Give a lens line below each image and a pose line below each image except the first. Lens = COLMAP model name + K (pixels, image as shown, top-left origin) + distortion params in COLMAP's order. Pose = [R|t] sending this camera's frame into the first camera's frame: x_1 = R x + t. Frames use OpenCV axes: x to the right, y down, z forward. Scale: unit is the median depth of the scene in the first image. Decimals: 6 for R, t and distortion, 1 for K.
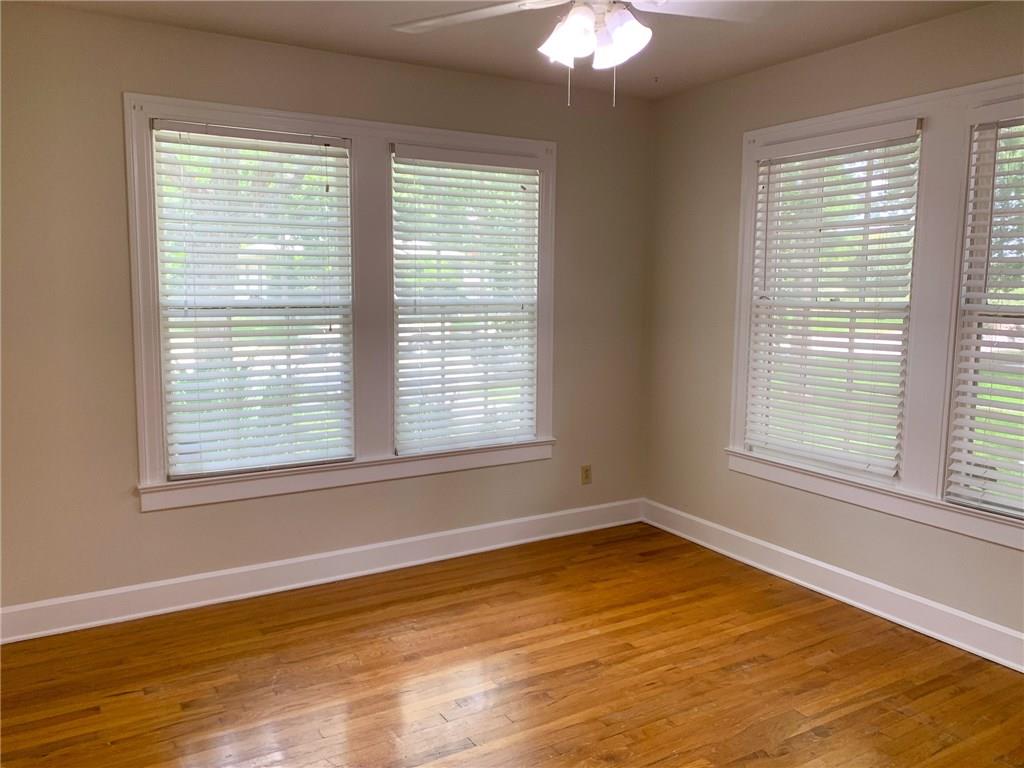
lens RADIAL K [[797.8, 0, 501.2], [0, 797.8, 383.7], [0, 0, 1]] dist [0.020437, -0.025095]
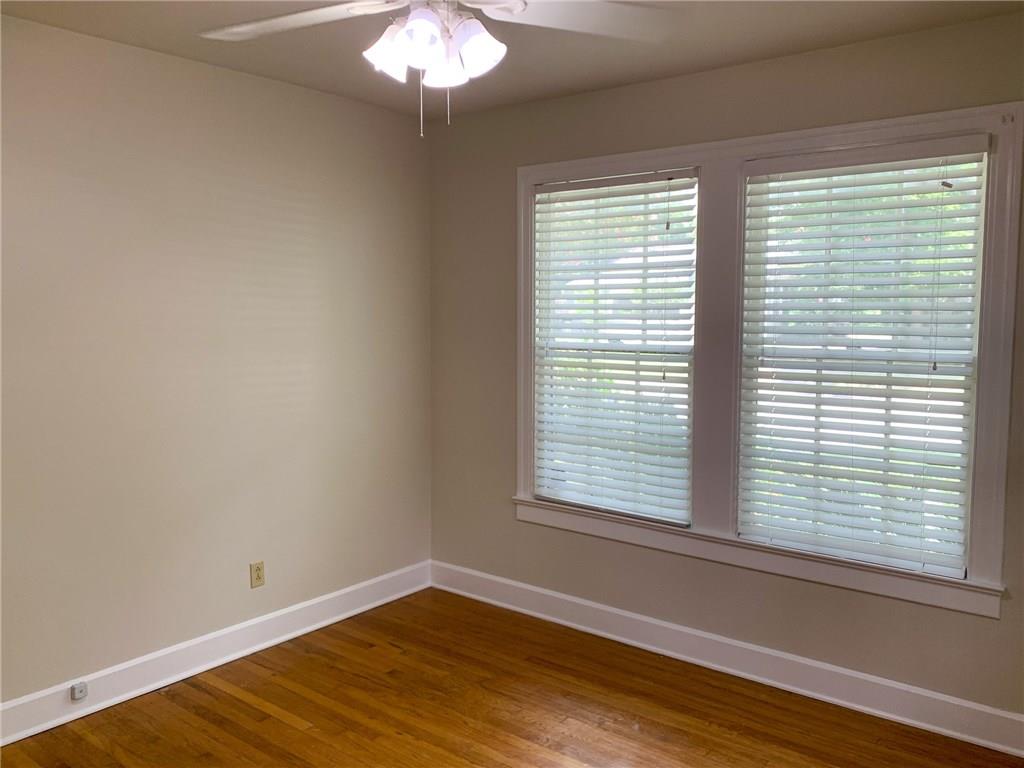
lens RADIAL K [[797.8, 0, 503.1], [0, 797.8, 378.9], [0, 0, 1]] dist [0.020437, -0.025095]
pose [[0.372349, 0.071369, -0.925345, 0.585545], [-0.116769, 0.992719, 0.029578, -0.074426], [0.920718, 0.097038, 0.377972, 0.498236]]
